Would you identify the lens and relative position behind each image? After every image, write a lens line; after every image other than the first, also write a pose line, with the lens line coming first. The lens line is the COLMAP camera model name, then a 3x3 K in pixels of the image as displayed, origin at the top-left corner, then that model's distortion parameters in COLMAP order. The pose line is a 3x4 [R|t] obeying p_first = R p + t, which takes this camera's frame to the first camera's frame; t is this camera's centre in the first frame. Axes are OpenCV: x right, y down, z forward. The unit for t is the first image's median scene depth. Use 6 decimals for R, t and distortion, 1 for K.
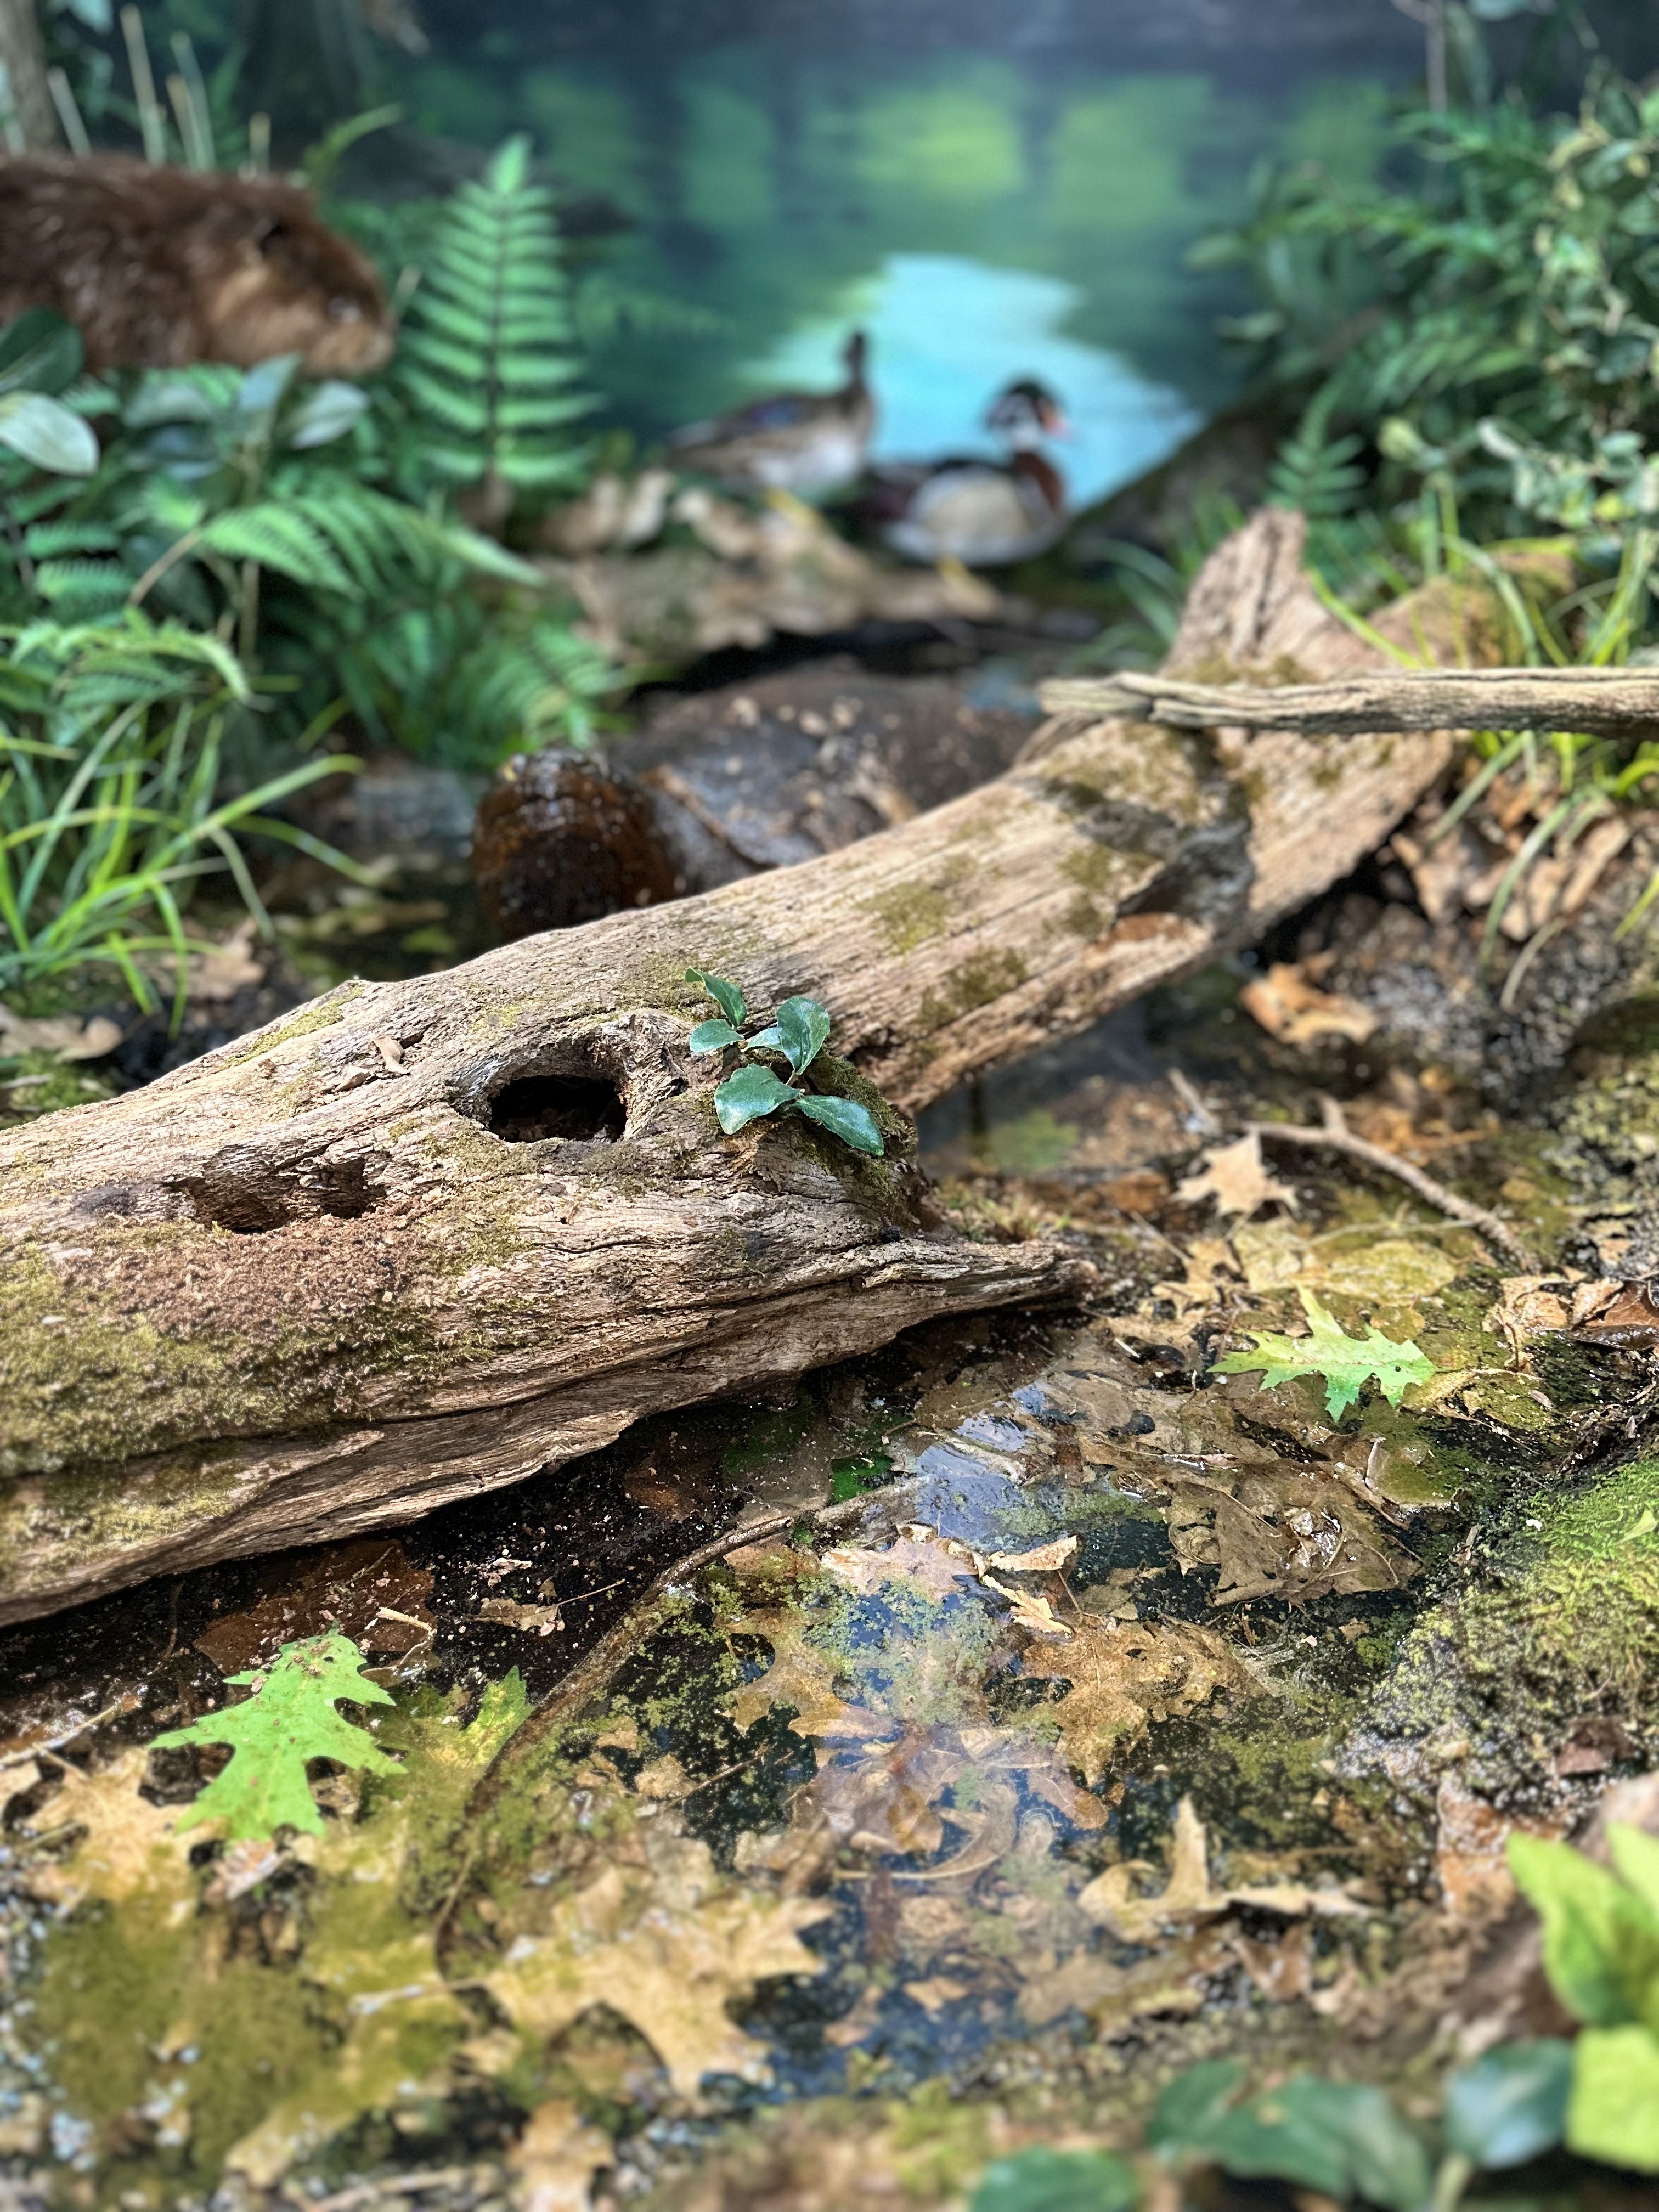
lens RADIAL K [[1599.0, 0, 833.8], [0, 1599.0, 1134.8], [0, 0, 1]] dist [-0.007429, -0.006716]
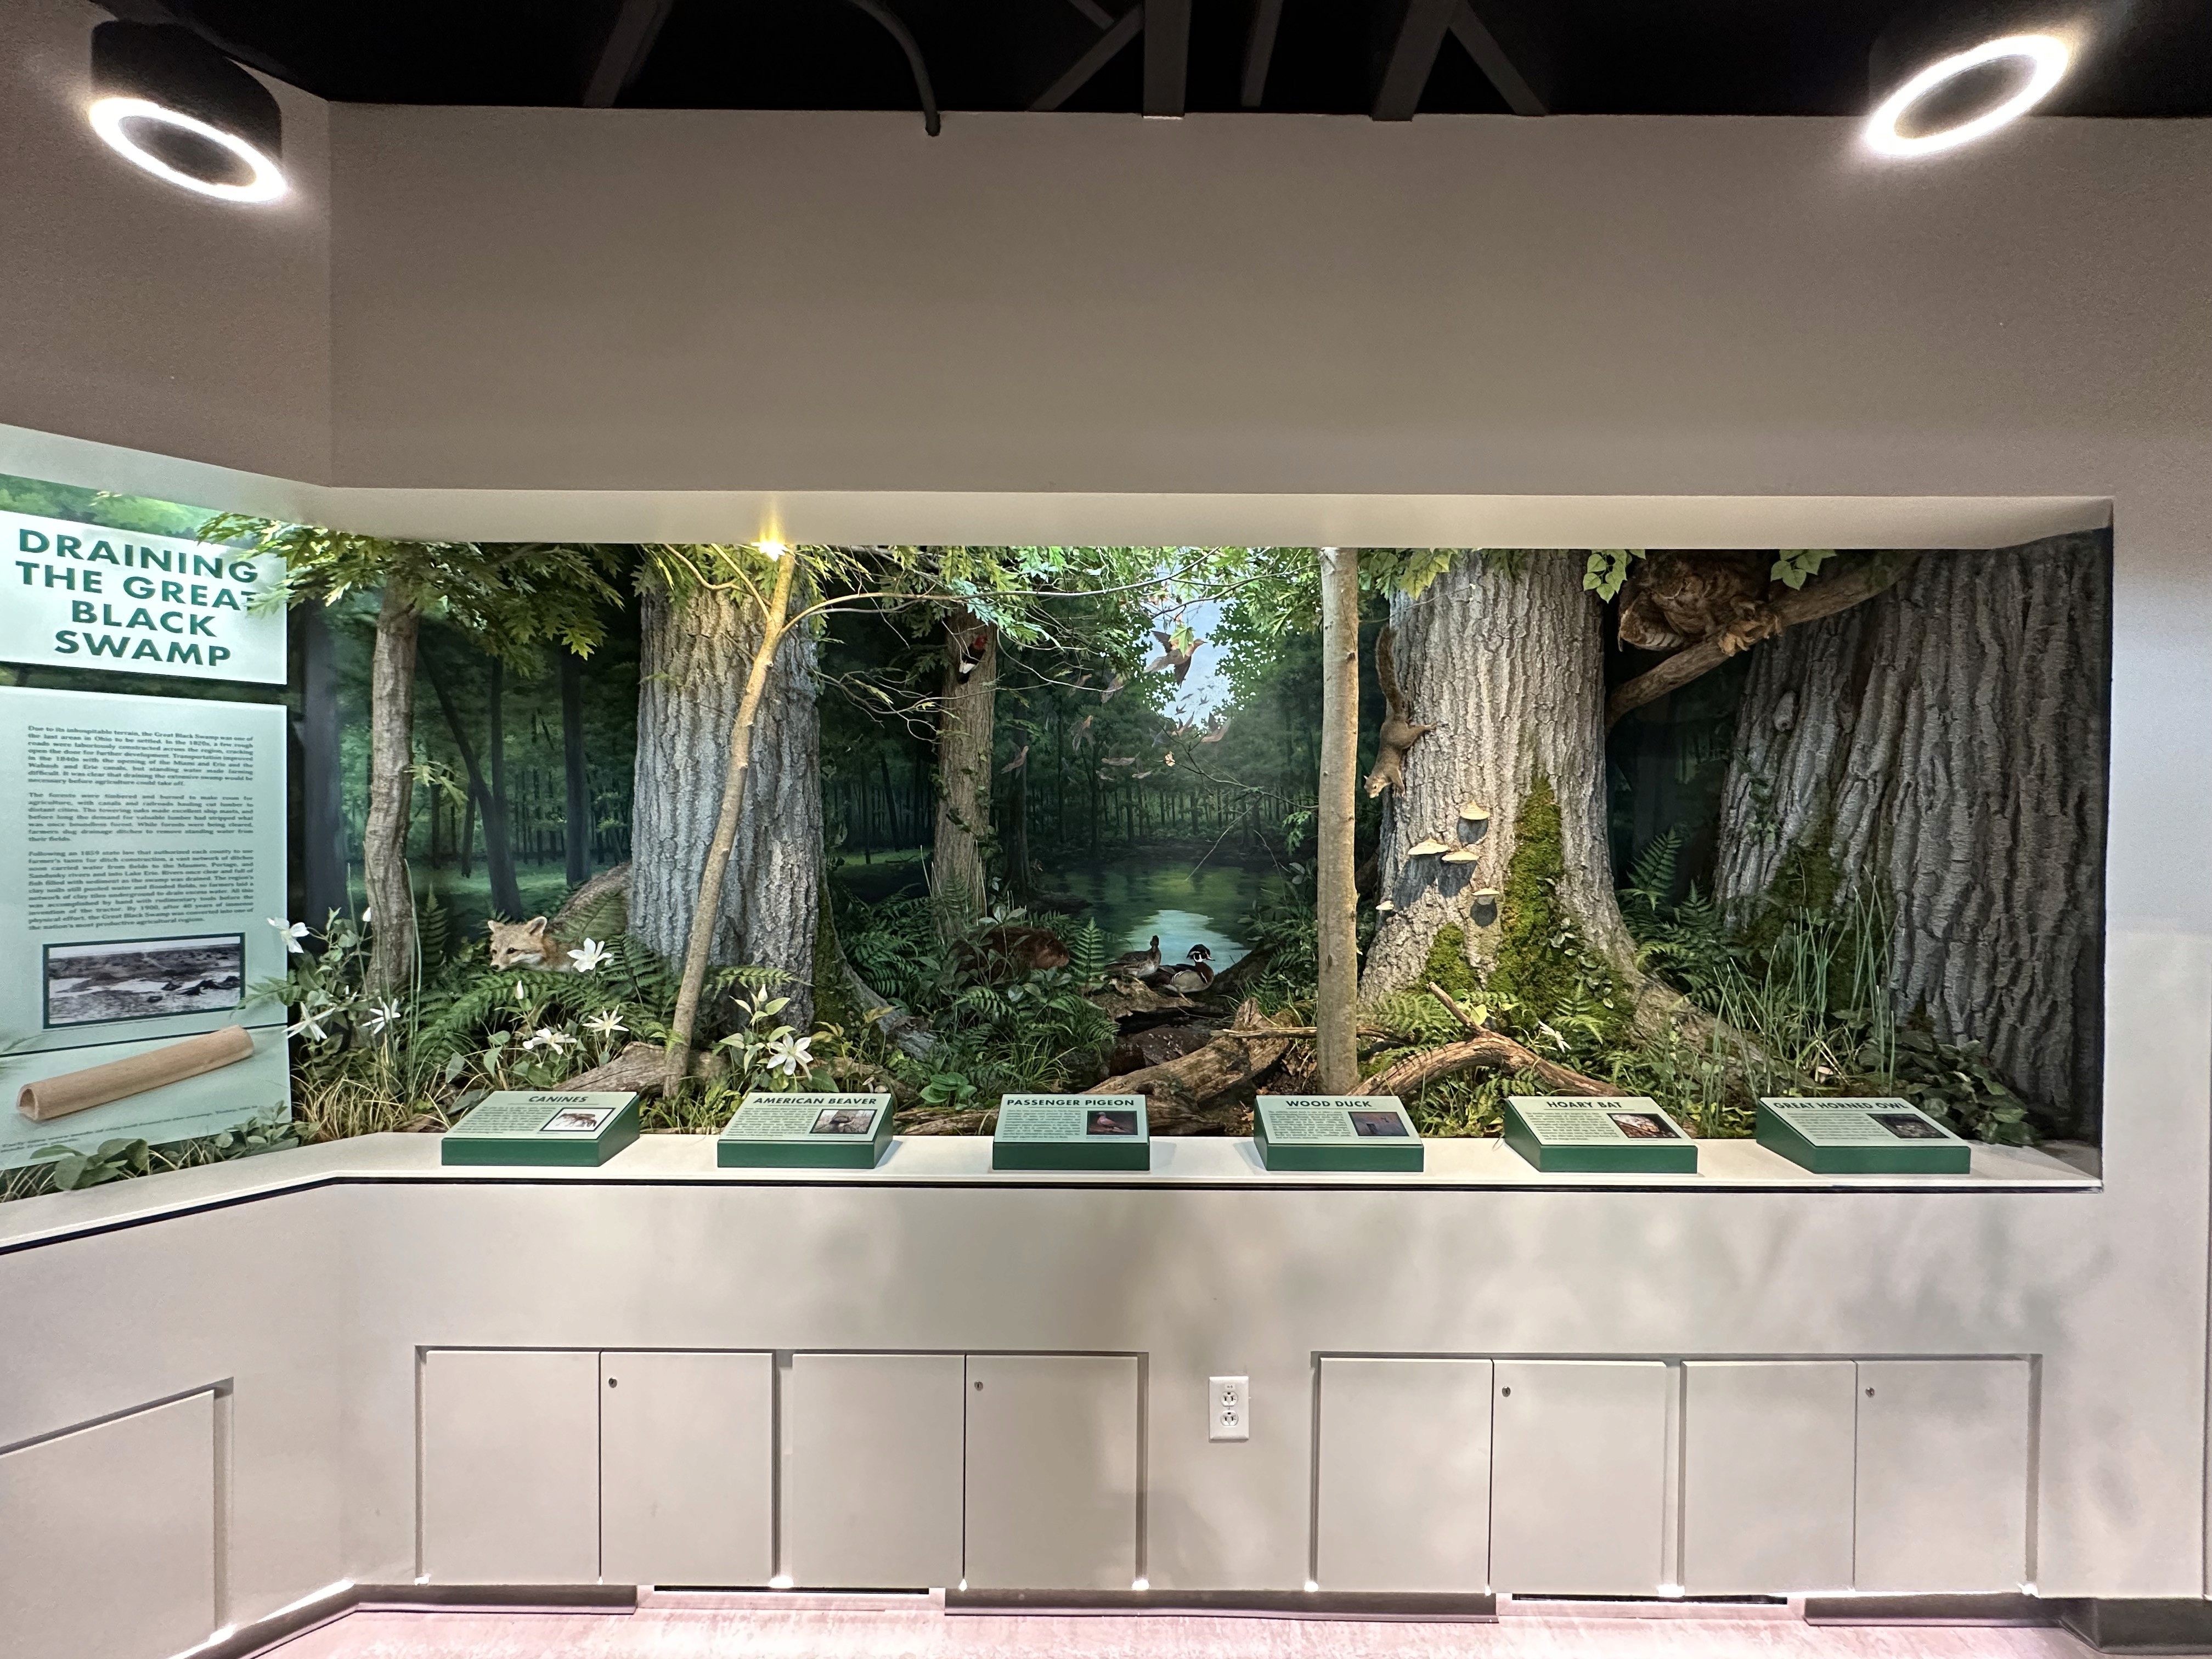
lens RADIAL K [[886.1, 0, 1106.0], [0, 886.1, 829.5], [0, 0, 1]] dist [-0.001478, 0.000693]
pose [[0.999802, -0.010768, 0.016704, -0.249154], [0.017302, 0.885161, -0.464964, 0.471236], [-0.009779, 0.465161, 0.885172, -1.841757]]
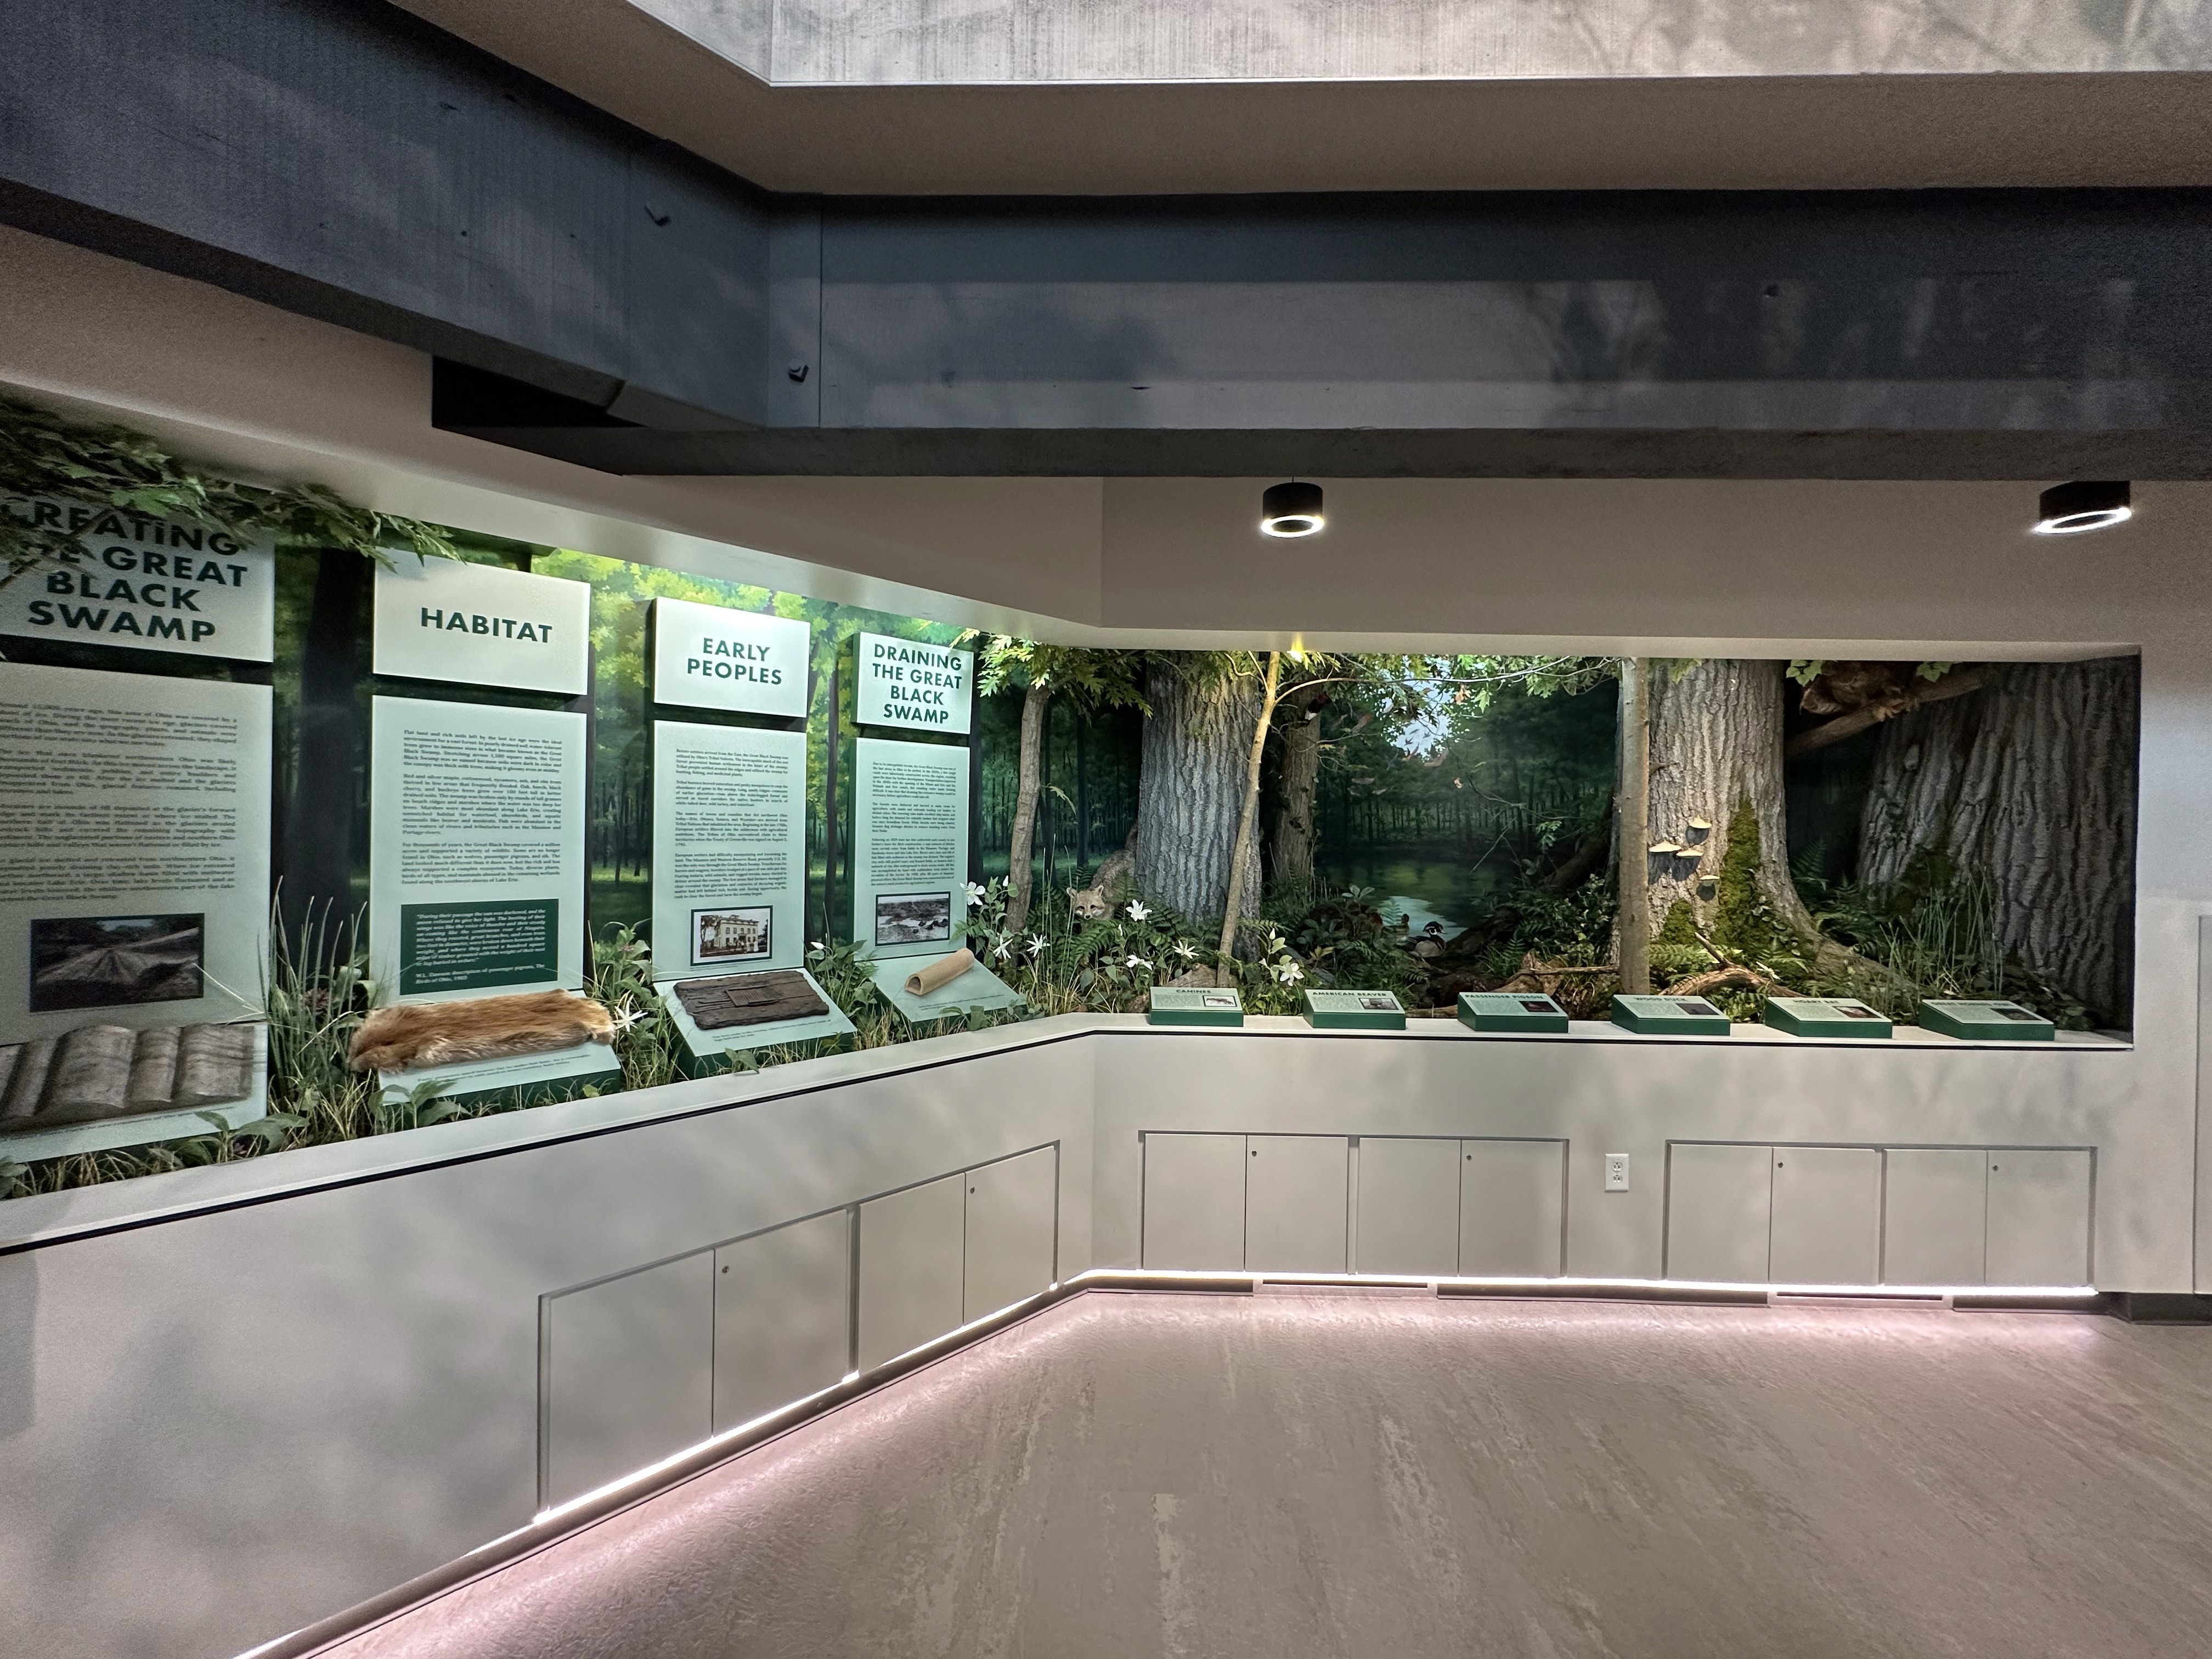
lens RADIAL K [[886.1, 0, 1106.0], [0, 886.1, 829.5], [0, 0, 1]] dist [-0.001478, 0.000693]
pose [[0.999919, 0.000019, 0.012737, -1.775426], [0.005983, 0.882095, -0.471033, 1.060541], [-0.011244, 0.471071, 0.882024, -2.933677]]
